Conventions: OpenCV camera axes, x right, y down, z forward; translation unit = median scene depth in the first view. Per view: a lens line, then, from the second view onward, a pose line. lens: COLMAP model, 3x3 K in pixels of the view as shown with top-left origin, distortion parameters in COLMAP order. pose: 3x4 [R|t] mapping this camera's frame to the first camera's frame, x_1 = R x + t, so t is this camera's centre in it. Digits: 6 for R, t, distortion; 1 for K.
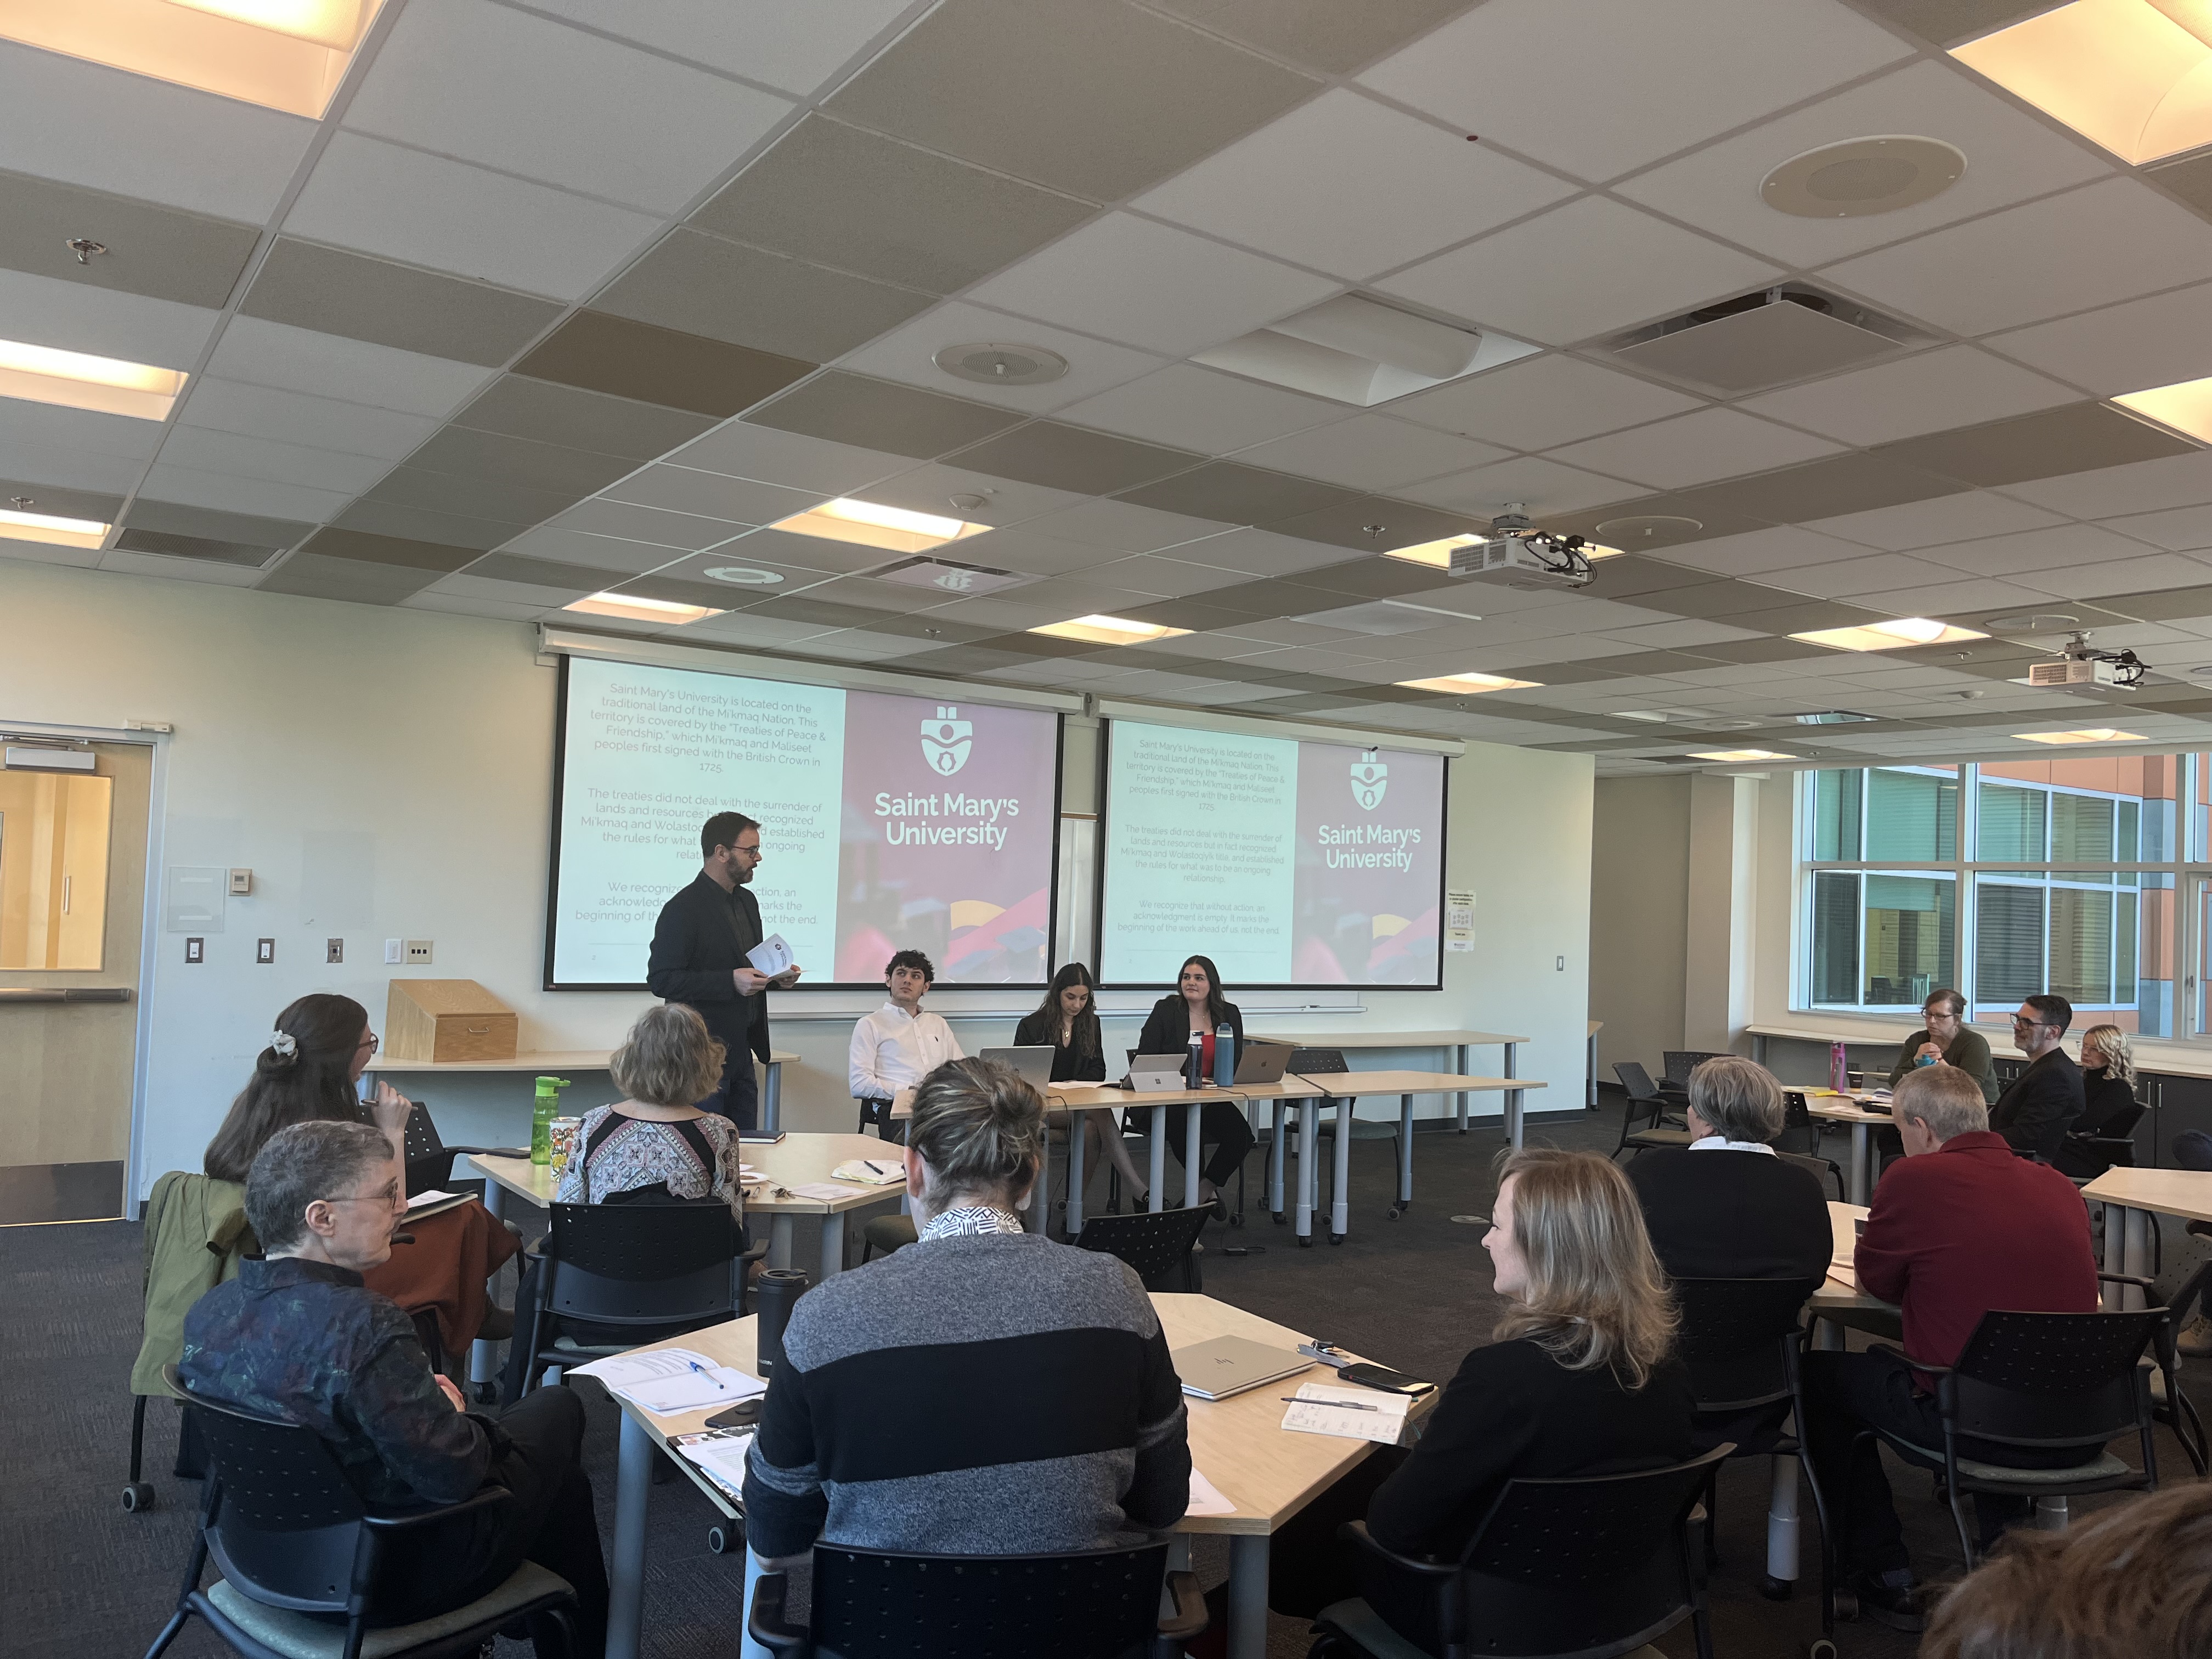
lens RADIAL K [[1691.3, 0, 1116.2], [0, 1691.3, 860.7], [0, 0, 1]] dist [0.097765, -0.109692]
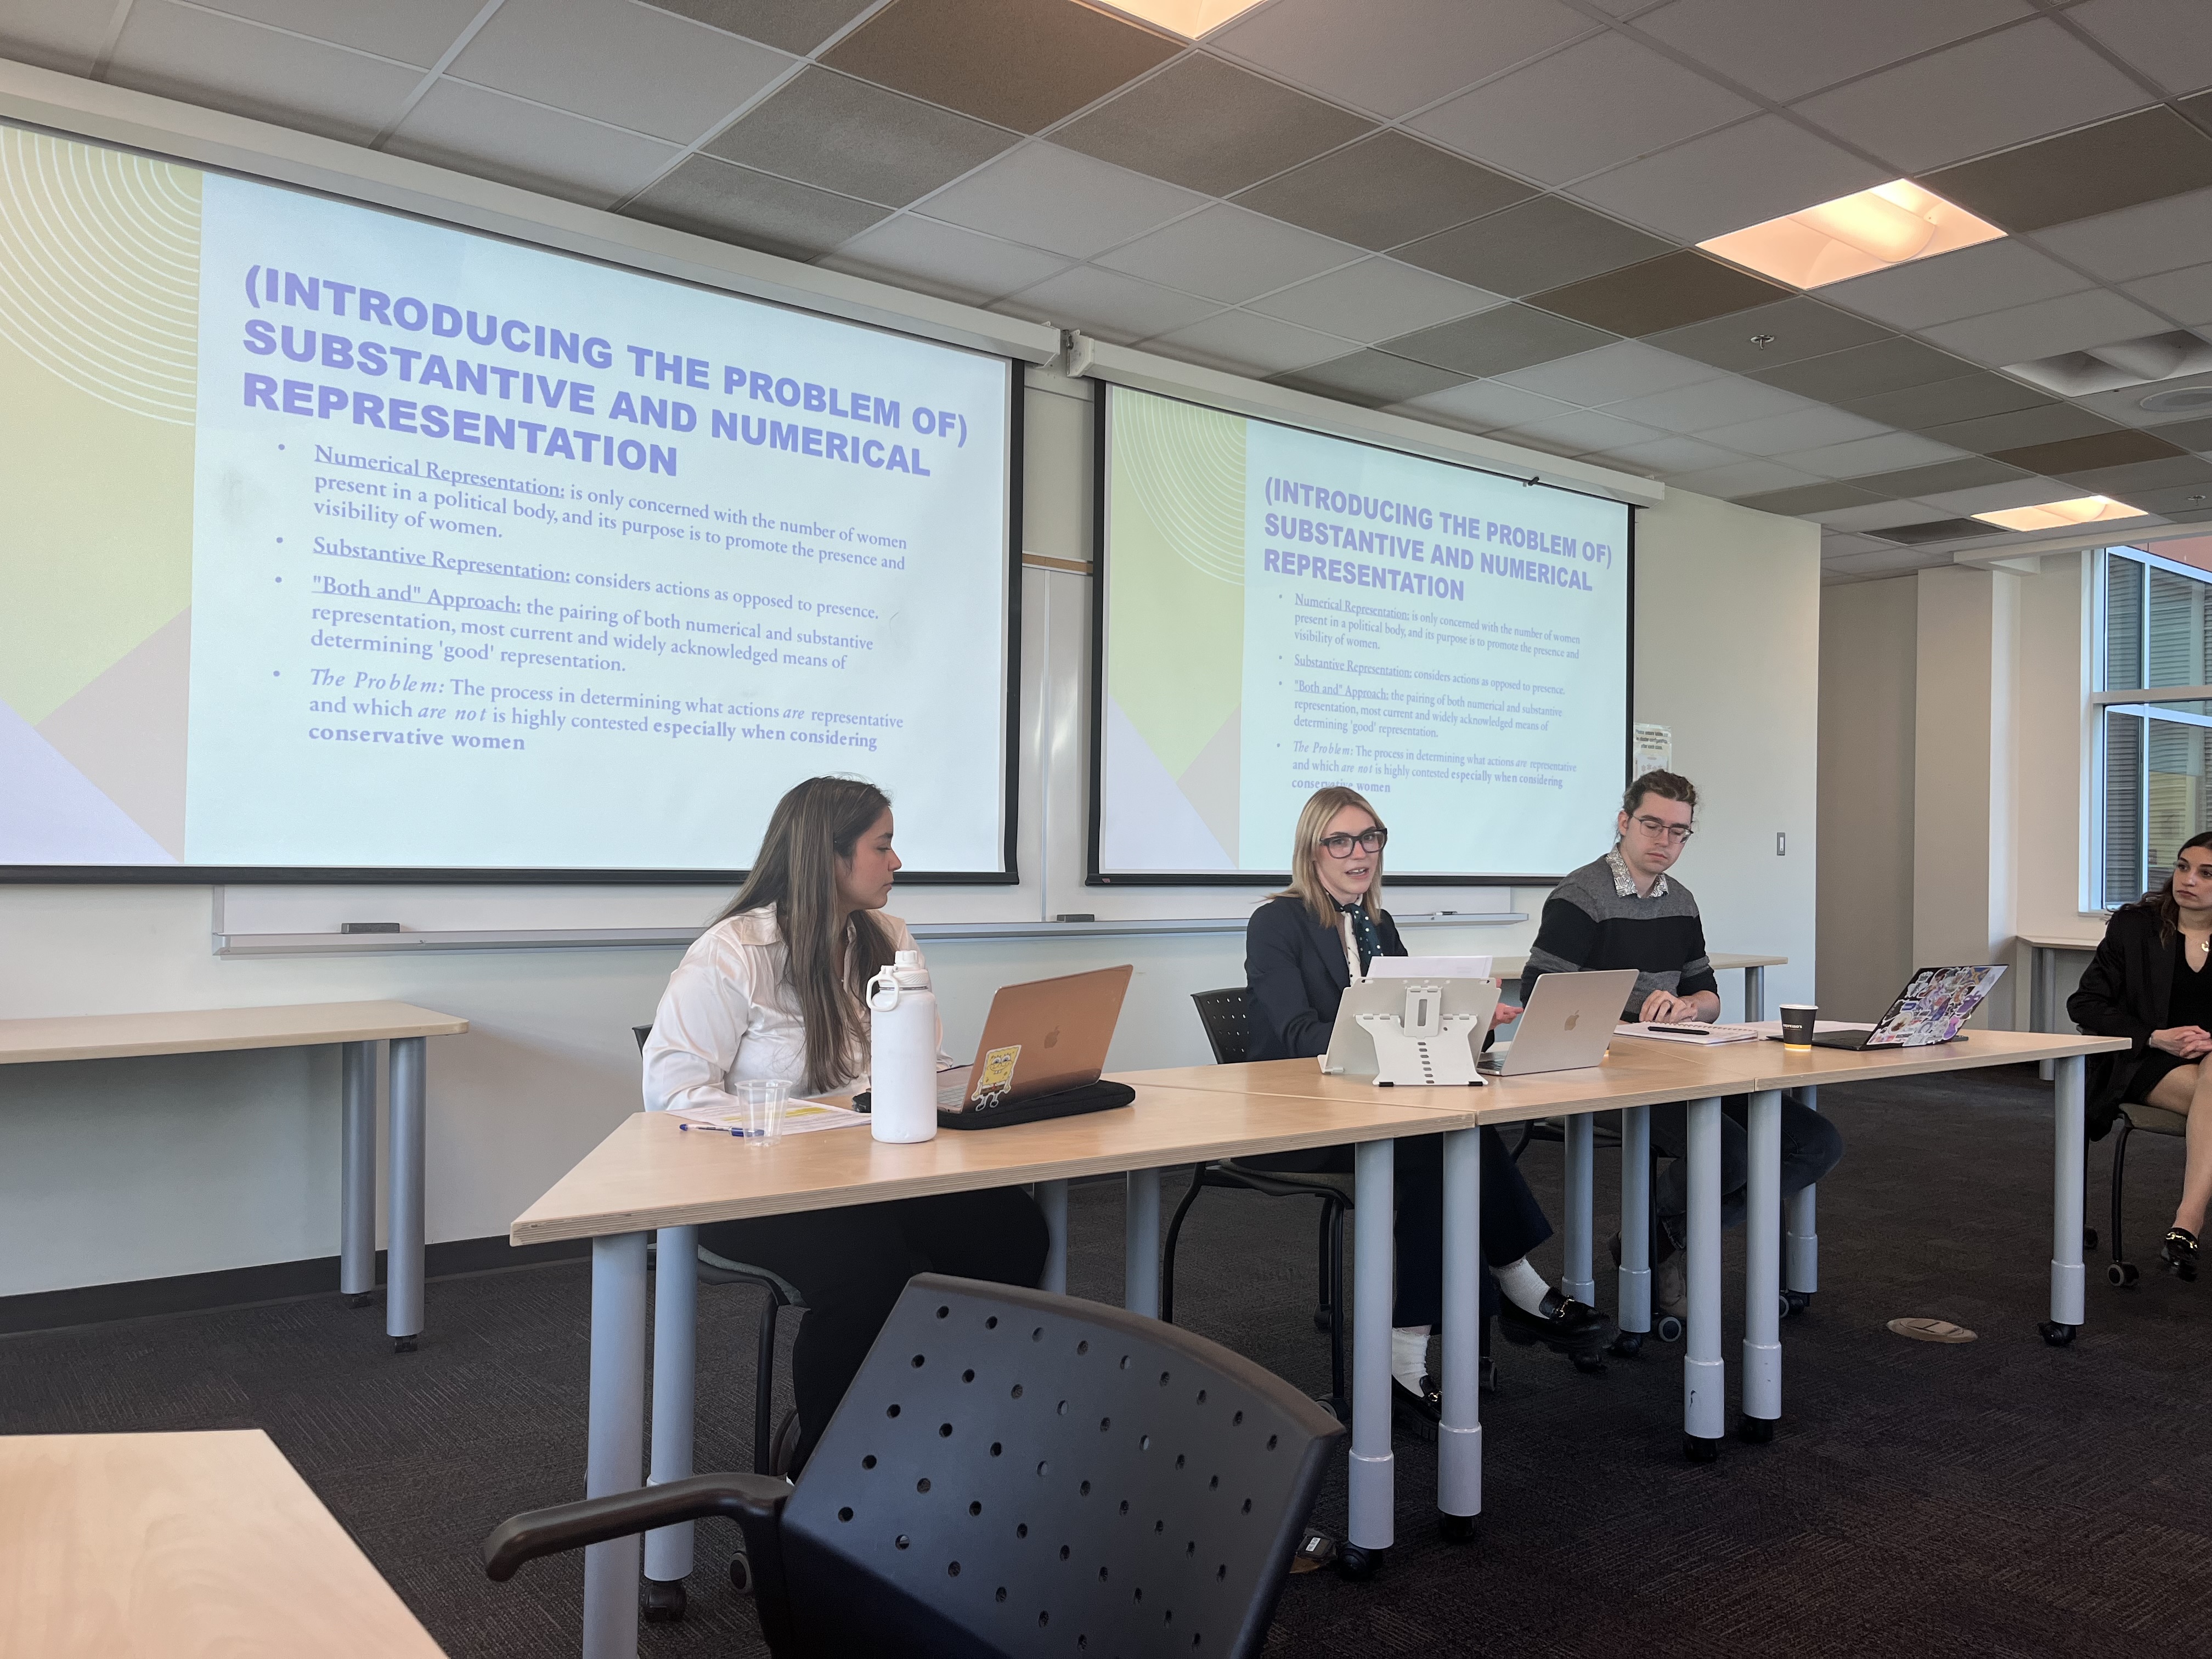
lens RADIAL K [[1691.3, 0, 1116.2], [0, 1691.3, 860.7], [0, 0, 1]] dist [0.097765, -0.109692]
pose [[0.998072, -0.019897, 0.058795, -0.043357], [0.018083, 0.999349, 0.031222, 0.062074], [-0.059378, -0.030098, 0.997782, 0.547060]]
